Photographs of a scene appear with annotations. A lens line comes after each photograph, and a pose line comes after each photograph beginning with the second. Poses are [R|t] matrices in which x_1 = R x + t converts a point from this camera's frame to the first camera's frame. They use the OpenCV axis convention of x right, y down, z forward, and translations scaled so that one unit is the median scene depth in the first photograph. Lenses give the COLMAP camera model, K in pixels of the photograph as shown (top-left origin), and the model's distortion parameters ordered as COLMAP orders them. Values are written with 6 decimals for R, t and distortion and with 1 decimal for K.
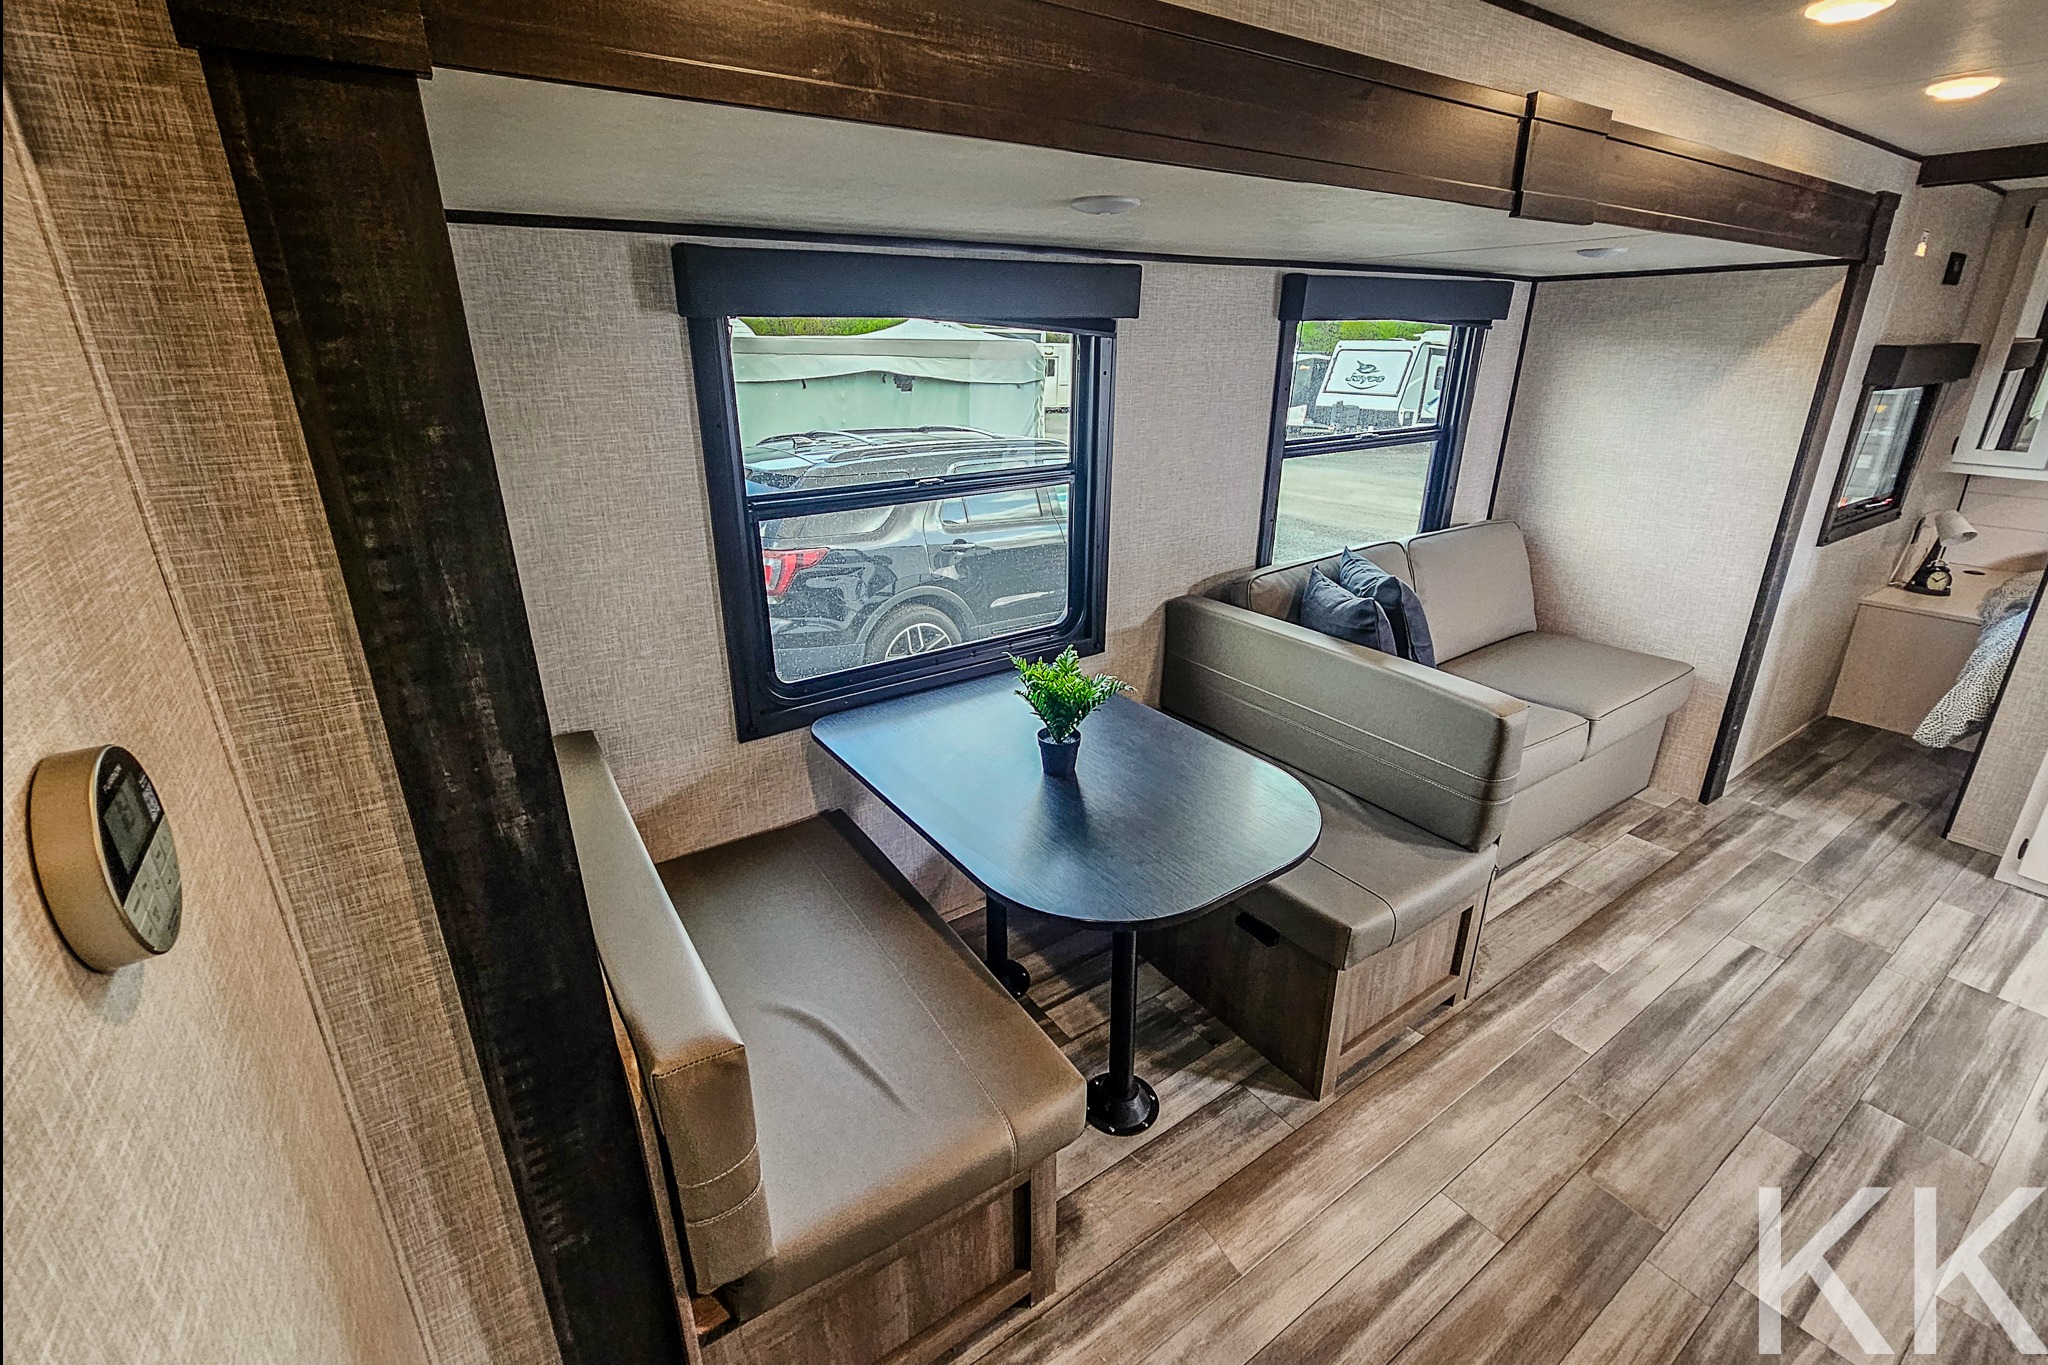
lens RADIAL K [[773.6, 0, 1017.5], [0, 773.6, 792.0], [0, 0, 1]] dist [-0.000009, -0.000344]
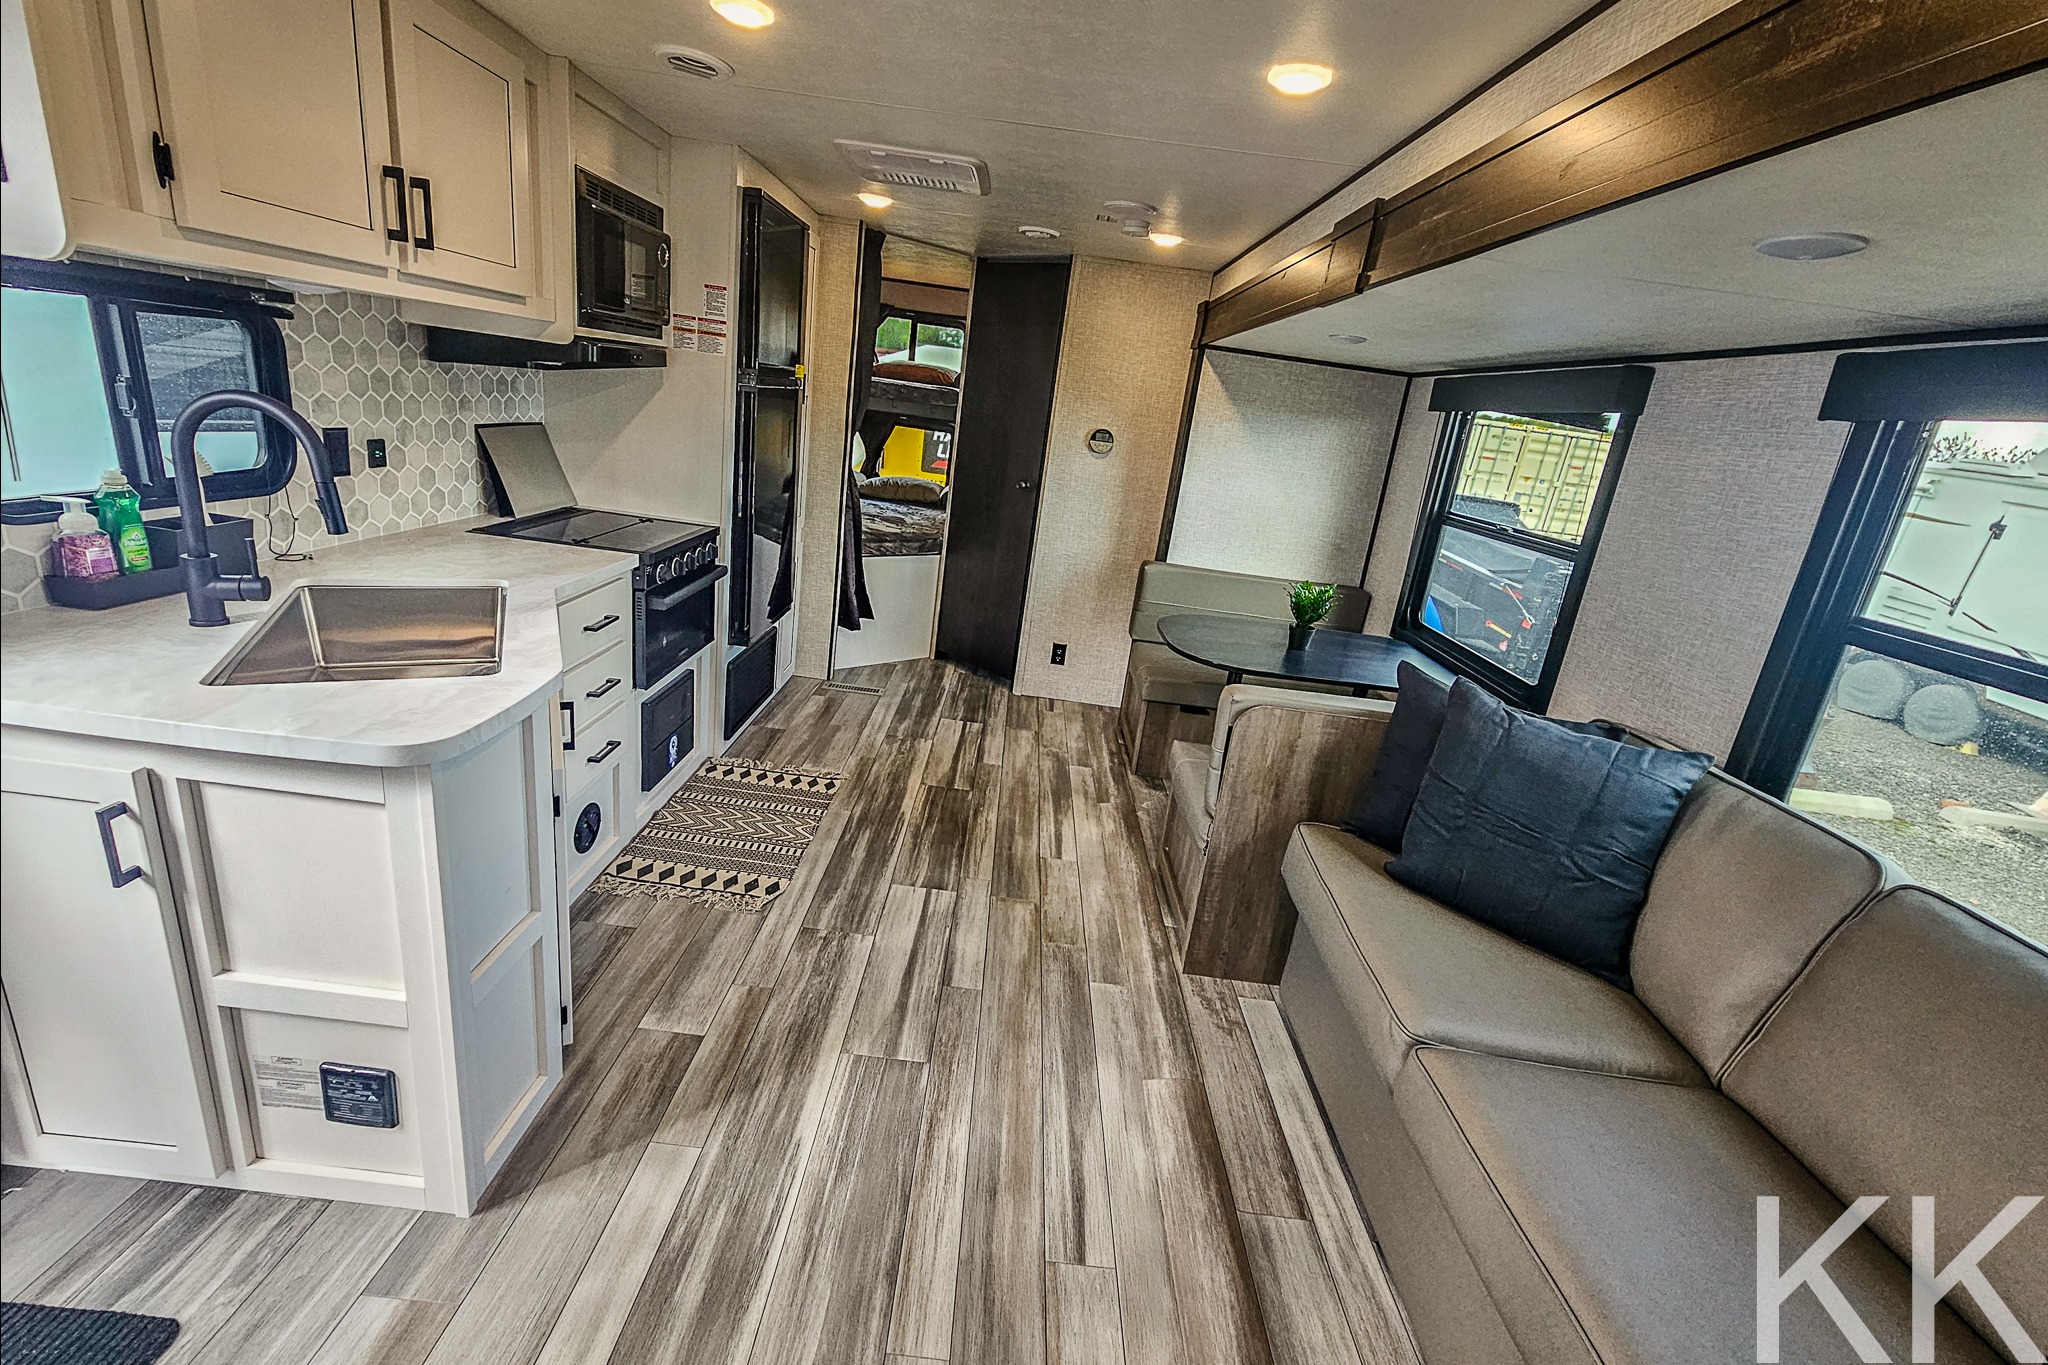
lens RADIAL K [[903.2, 0, 1024.0], [0, 903.2, 682.5], [0, 0, 1]] dist [0.000613, 0.000023]
pose [[-0.551017, 0.190957, -0.812352, 2.089885], [-0.515868, 0.687235, 0.511458, -0.685379], [0.655943, 0.700888, -0.280169, 1.173680]]
